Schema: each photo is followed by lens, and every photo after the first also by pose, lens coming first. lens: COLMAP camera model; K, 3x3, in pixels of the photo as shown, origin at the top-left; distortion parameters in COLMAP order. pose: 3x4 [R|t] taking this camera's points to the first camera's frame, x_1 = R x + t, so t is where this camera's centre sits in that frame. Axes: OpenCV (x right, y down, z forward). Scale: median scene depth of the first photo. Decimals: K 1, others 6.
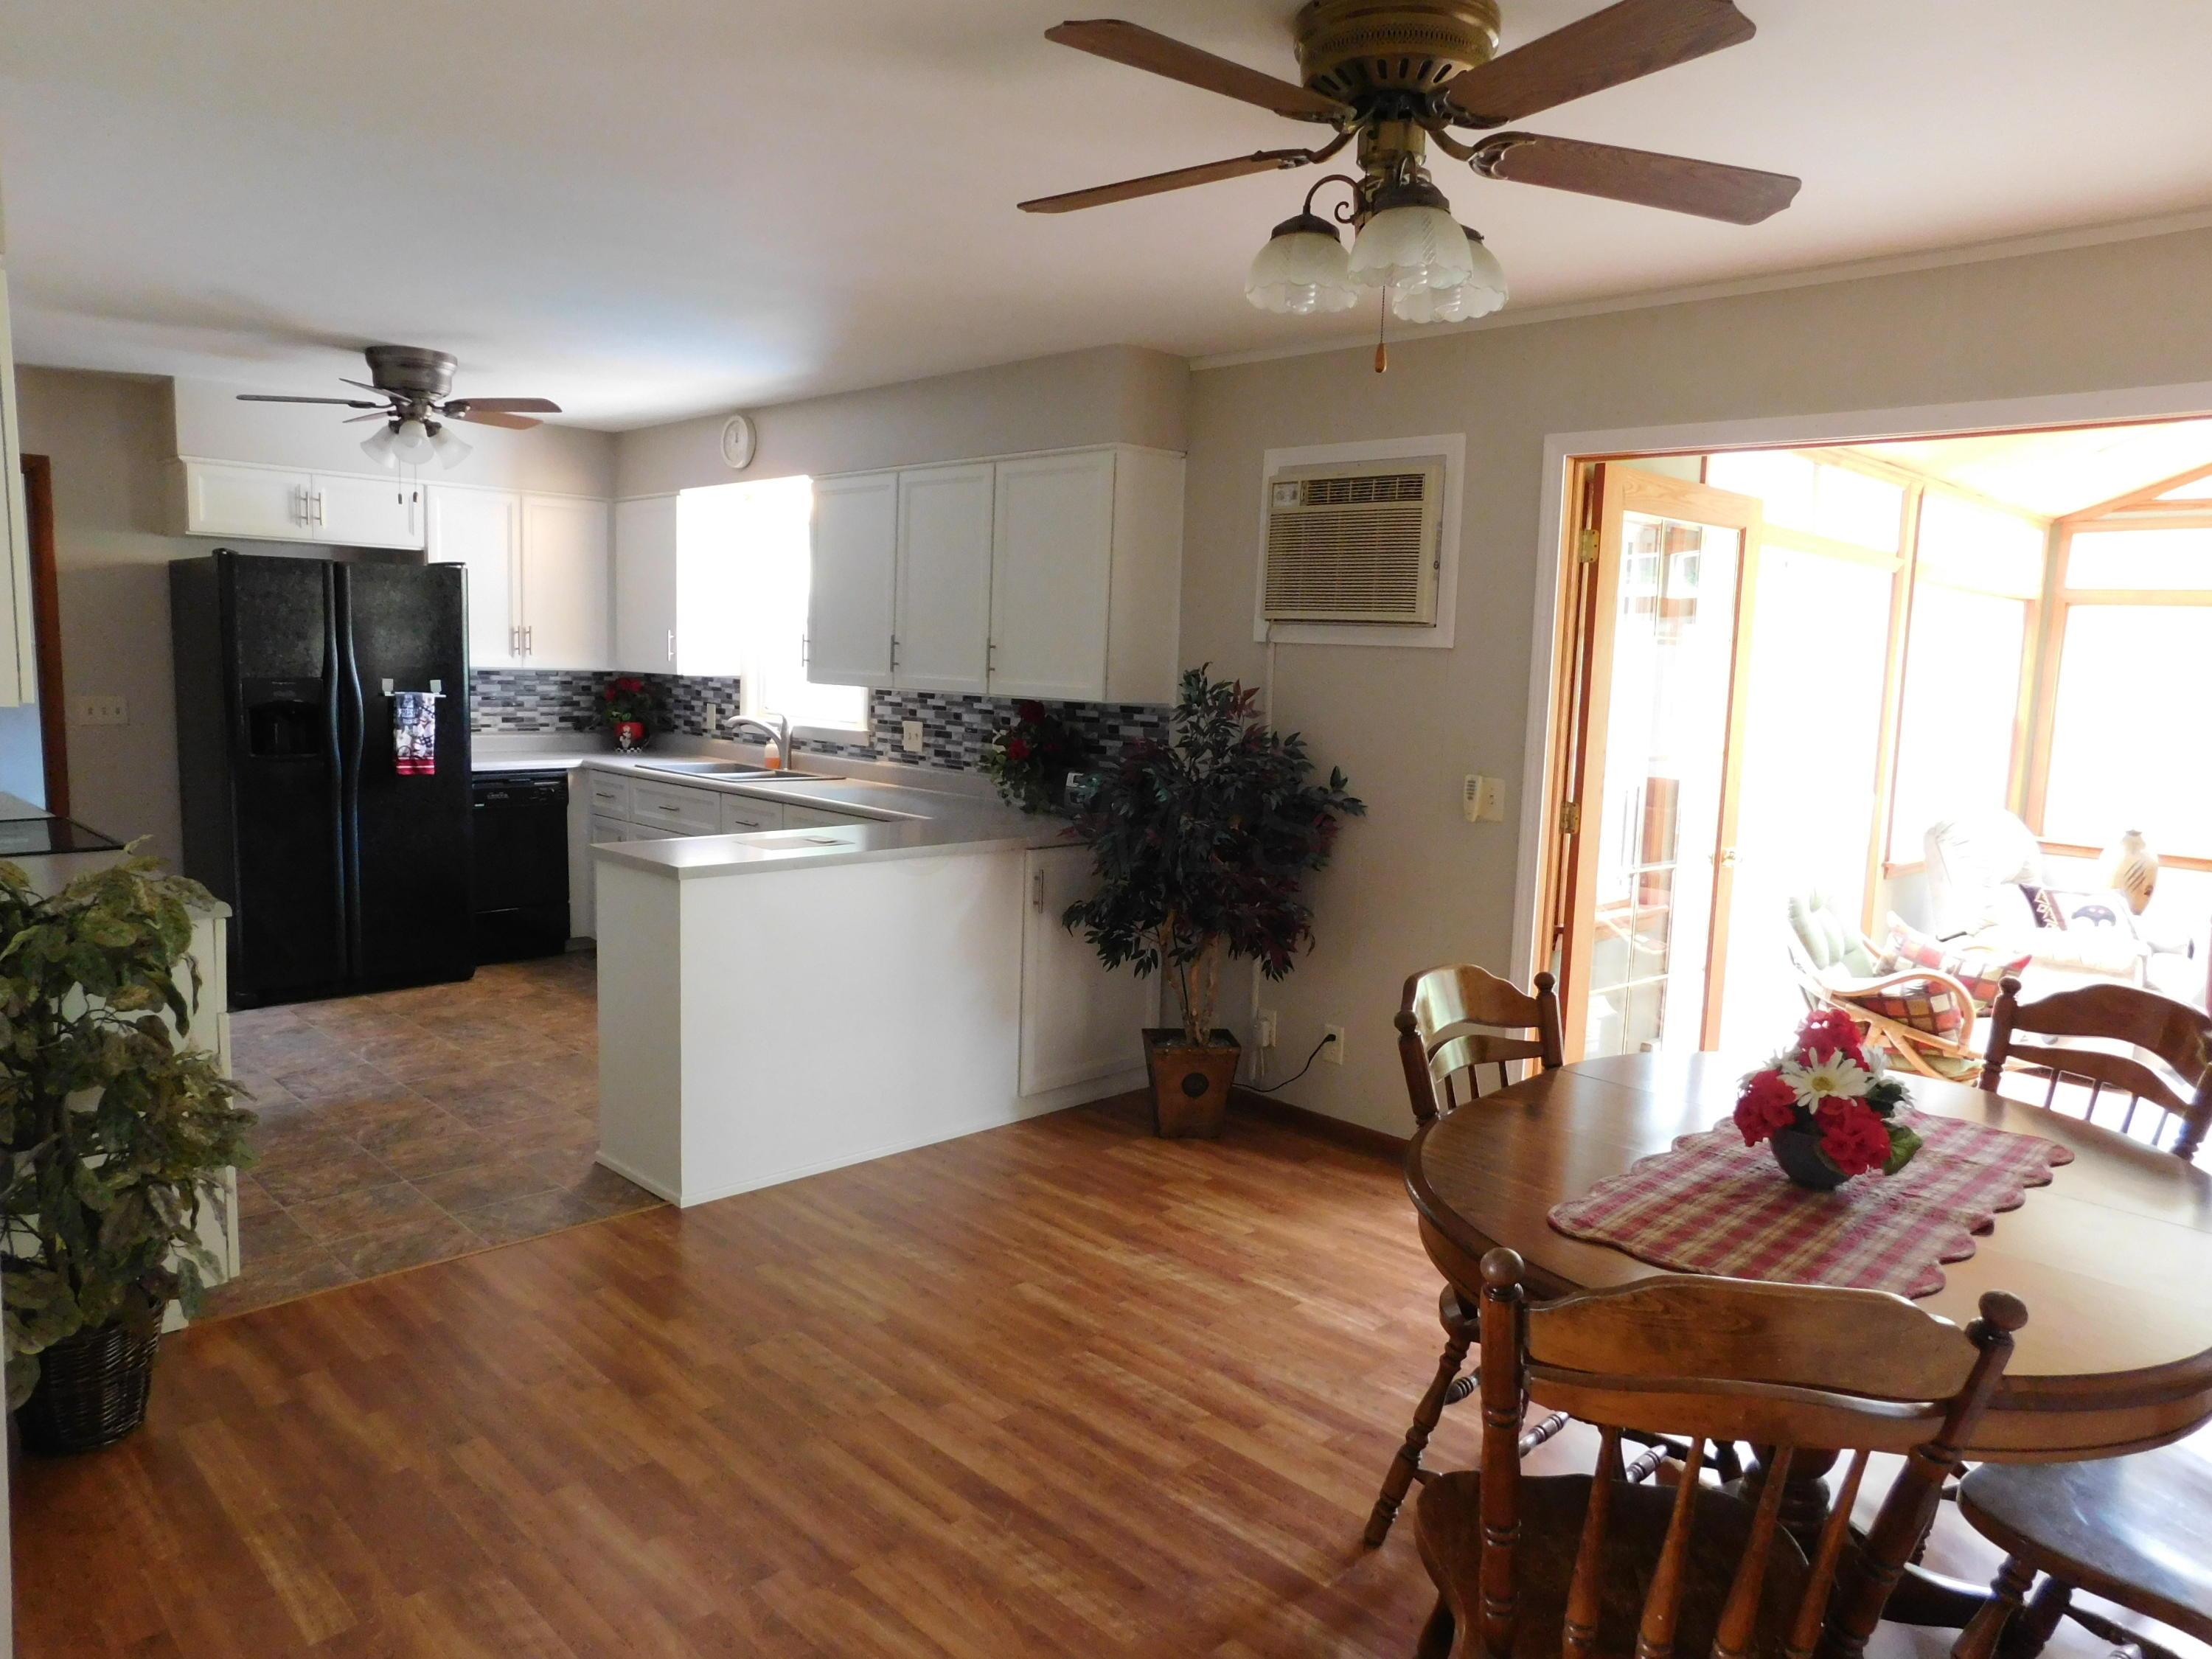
lens RADIAL K [[1476.2, 0, 1118.5], [0, 1476.2, 841.7], [0, 0, 1]] dist [-0.079665, 0.072110]
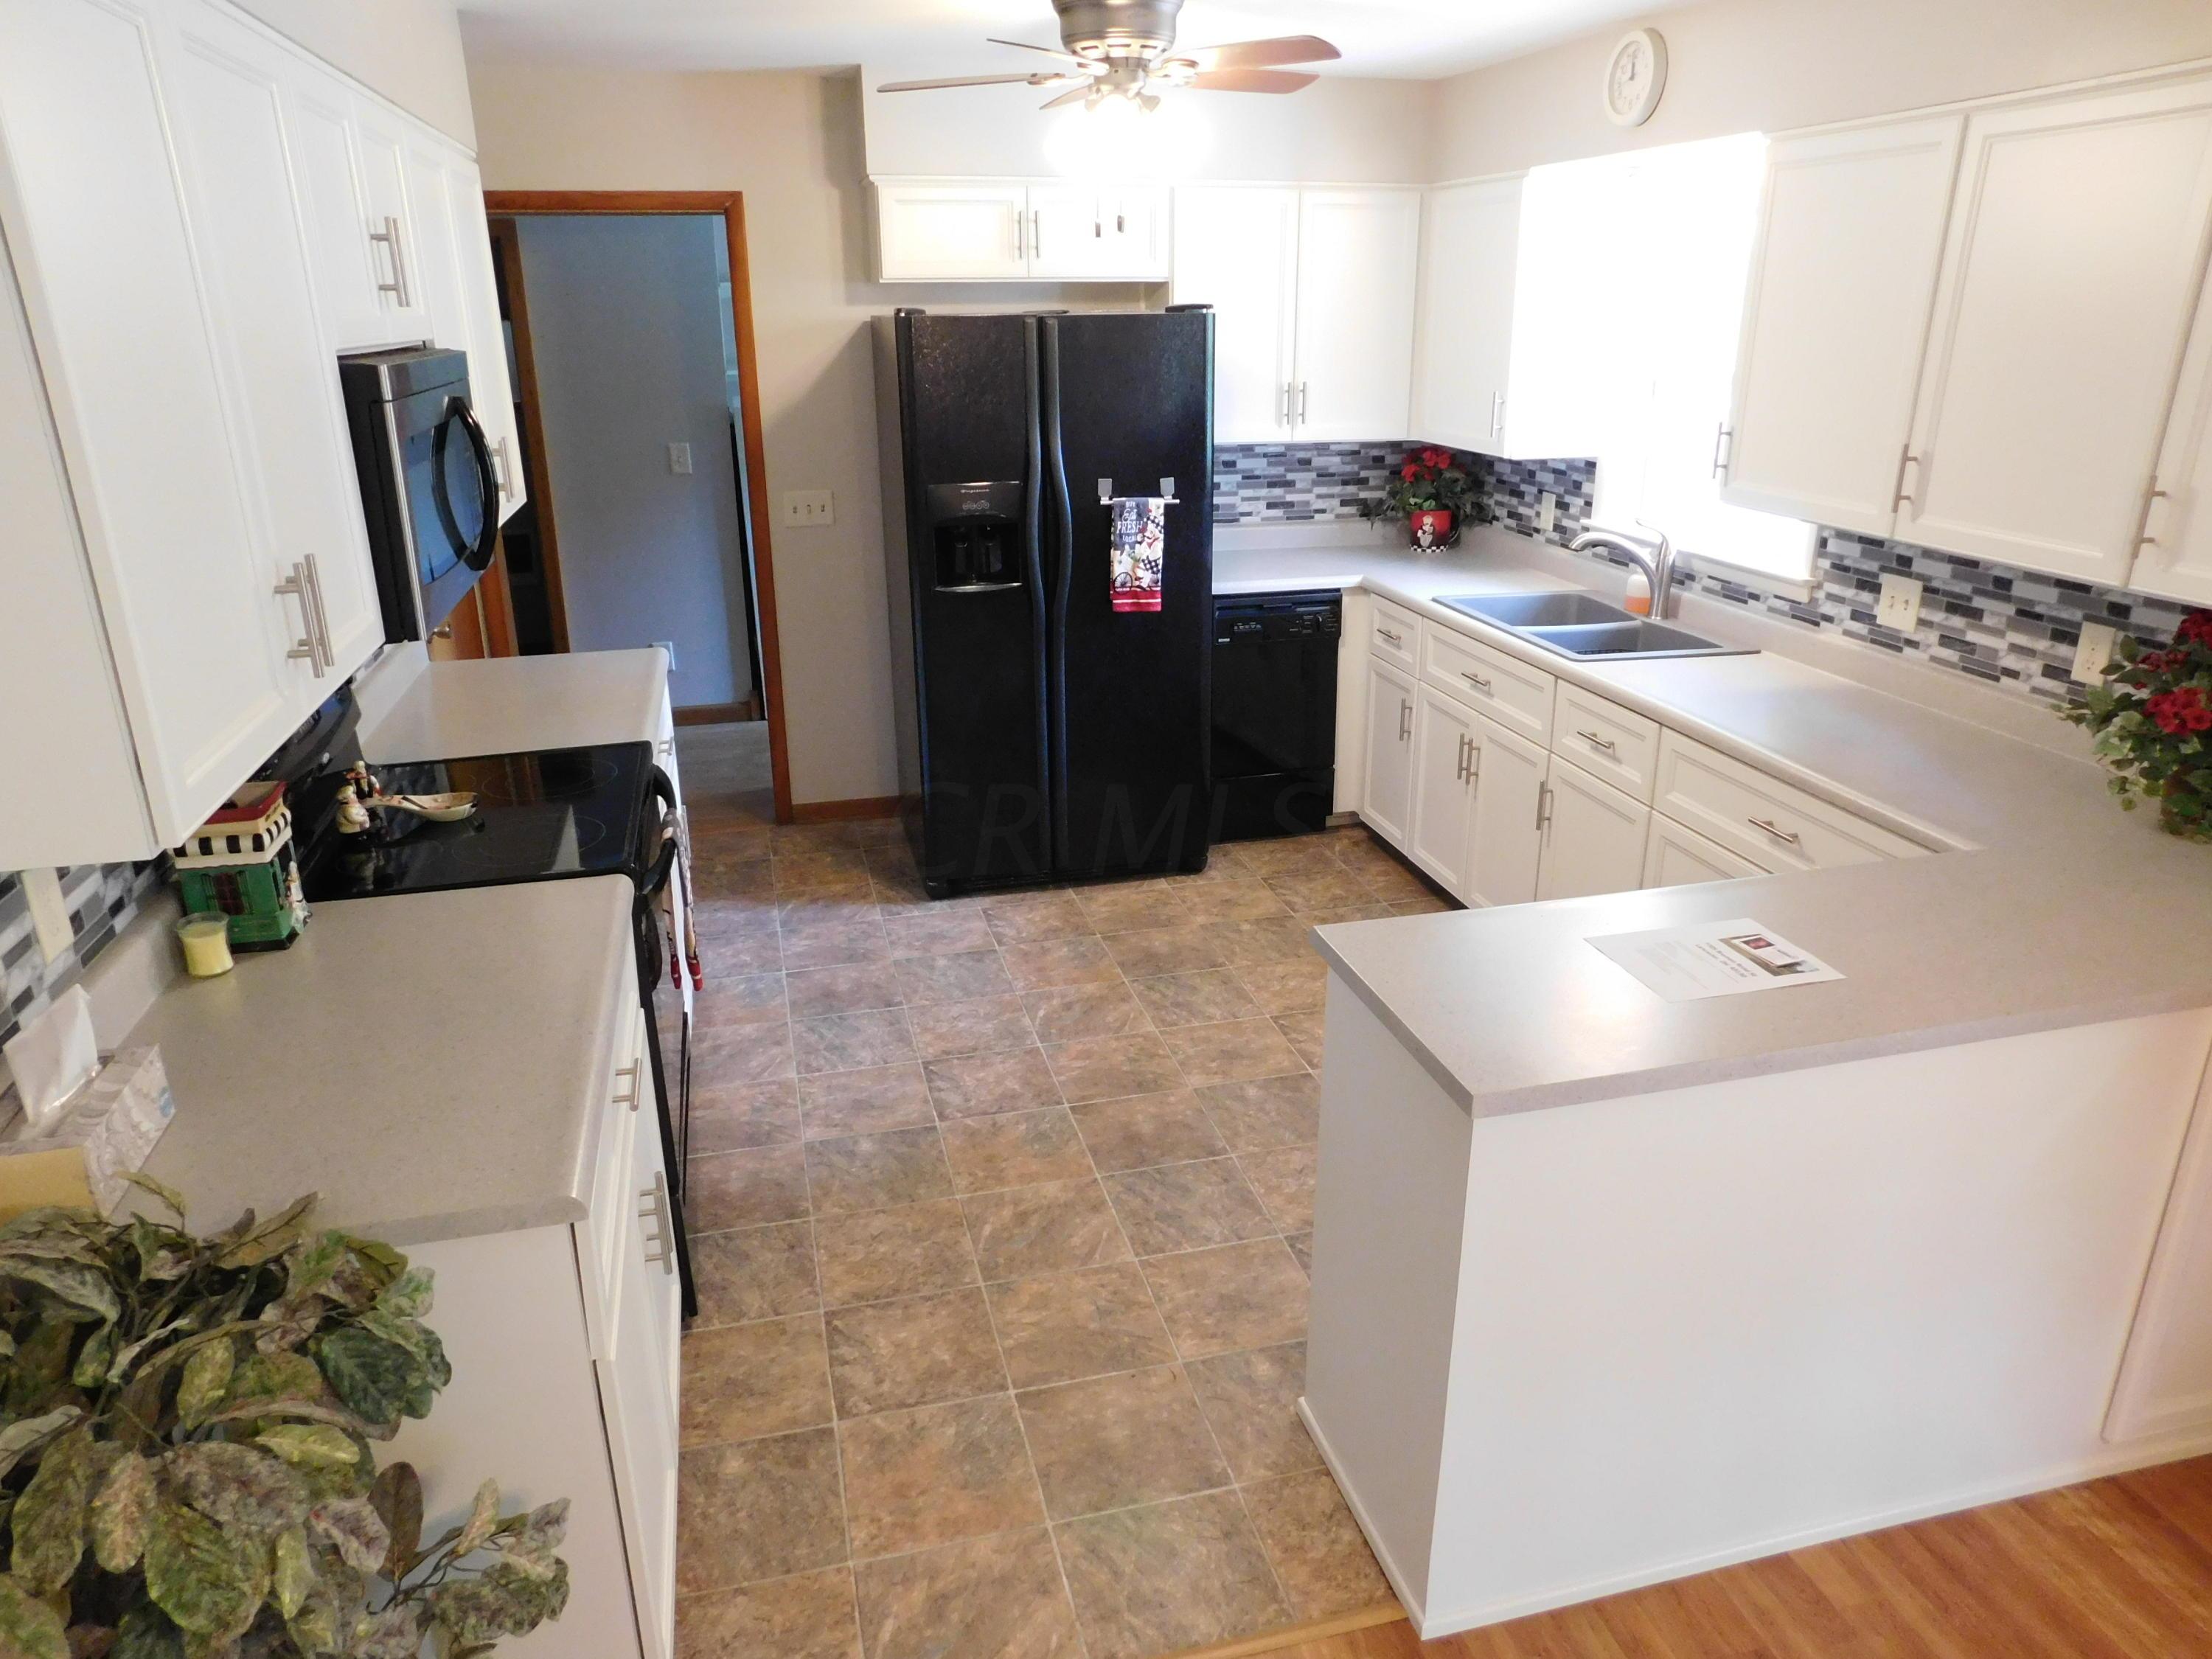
lens RADIAL K [[1476.2, 0, 1118.5], [0, 1476.2, 841.7], [0, 0, 1]] dist [-0.079665, 0.072110]
pose [[0.860840, 0.139038, -0.489513, -0.108753], [-0.028152, 0.973489, 0.226996, -0.098372], [0.508096, -0.181627, 0.841932, 0.339033]]
